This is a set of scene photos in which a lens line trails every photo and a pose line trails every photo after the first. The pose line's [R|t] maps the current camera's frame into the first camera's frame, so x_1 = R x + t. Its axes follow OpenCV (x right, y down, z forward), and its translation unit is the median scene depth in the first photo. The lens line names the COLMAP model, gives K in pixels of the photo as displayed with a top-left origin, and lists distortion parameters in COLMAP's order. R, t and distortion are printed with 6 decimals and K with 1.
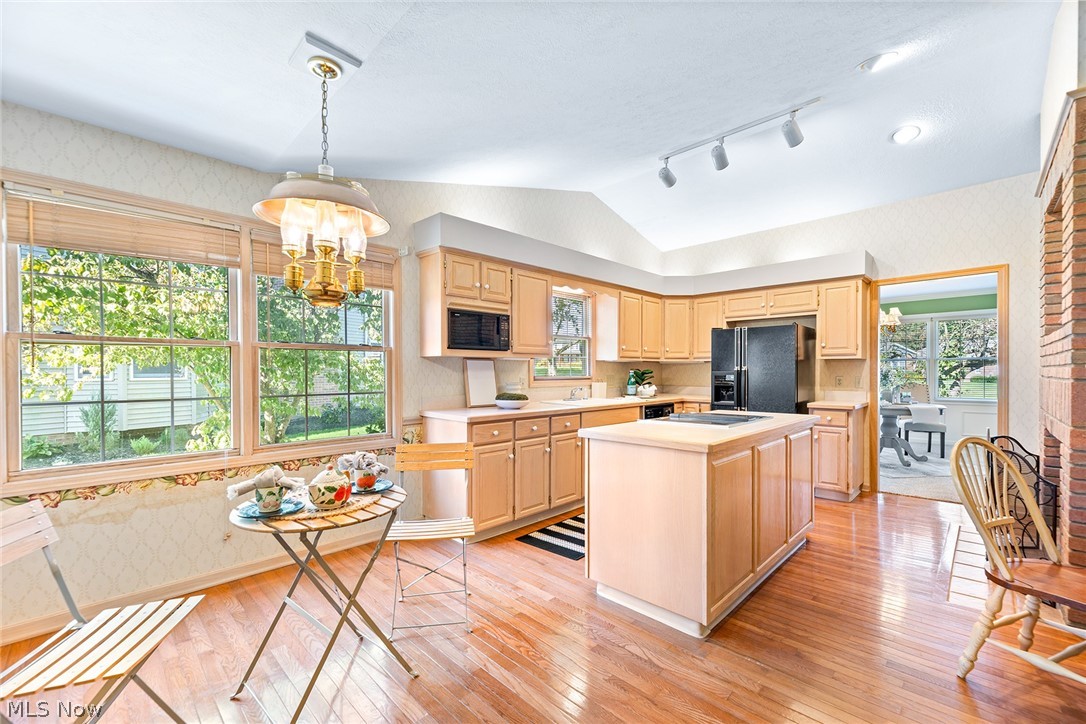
lens RADIAL K [[446.6, 0, 545.7], [0, 446.6, 375.4], [0, 0, 1]] dist [-0.000428, -0.000118]
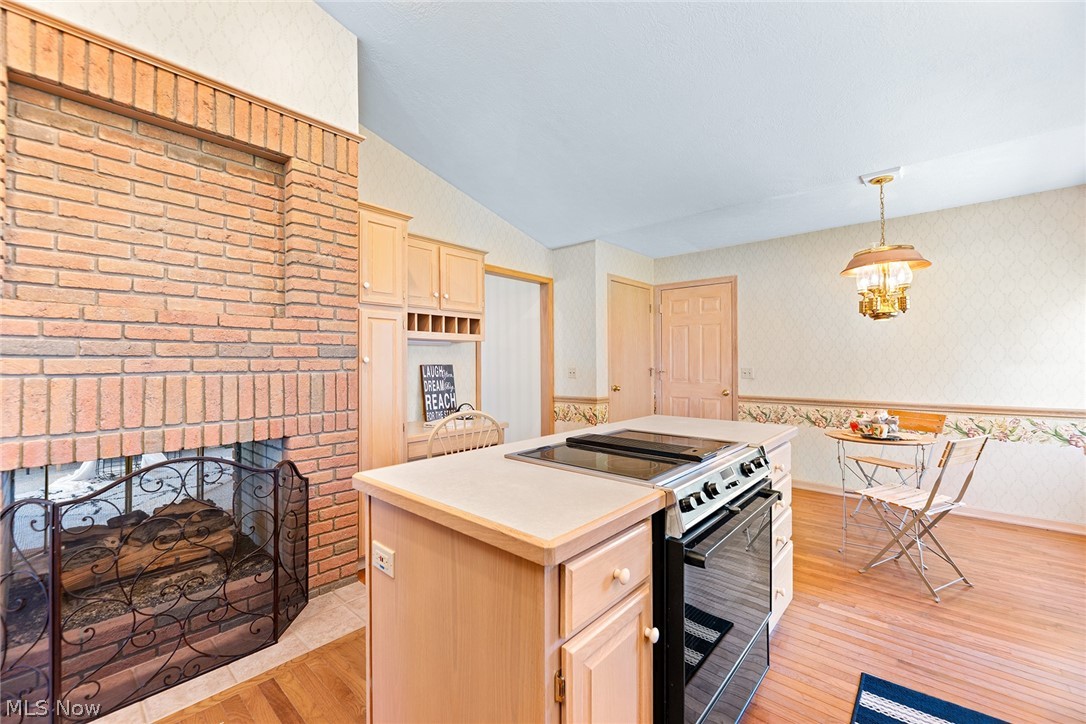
lens RADIAL K [[448.5, 0, 543.0], [0, 448.5, 362.0], [0, 0, 1]] dist [-0.000451, -0.000024]
pose [[-0.998740, 0.006109, -0.049814, 0.414995], [0.005891, 0.999972, 0.004527, -0.007576], [0.049840, 0.004228, -0.998748, 1.253303]]
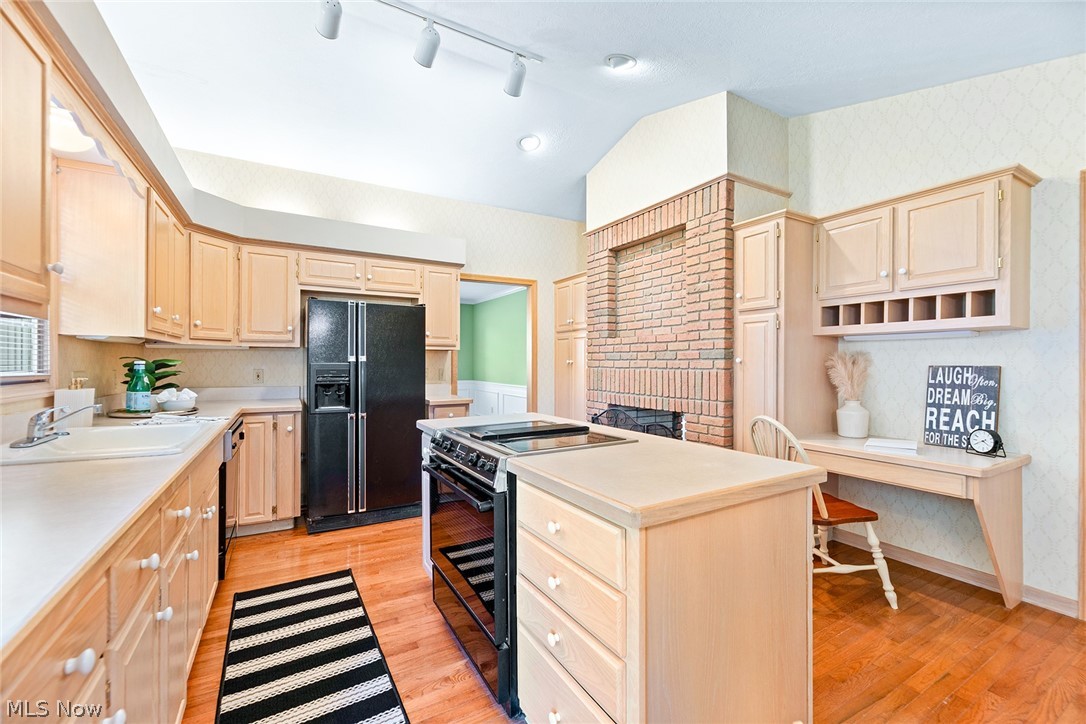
lens RADIAL K [[448.5, 0, 543.0], [0, 448.5, 362.0], [0, 0, 1]] dist [-0.000451, -0.000024]
pose [[0.265957, 0.002939, 0.963981, -0.222777], [0.007530, 0.999959, -0.005126, -0.005199], [-0.963956, 0.008622, 0.265923, 0.656985]]
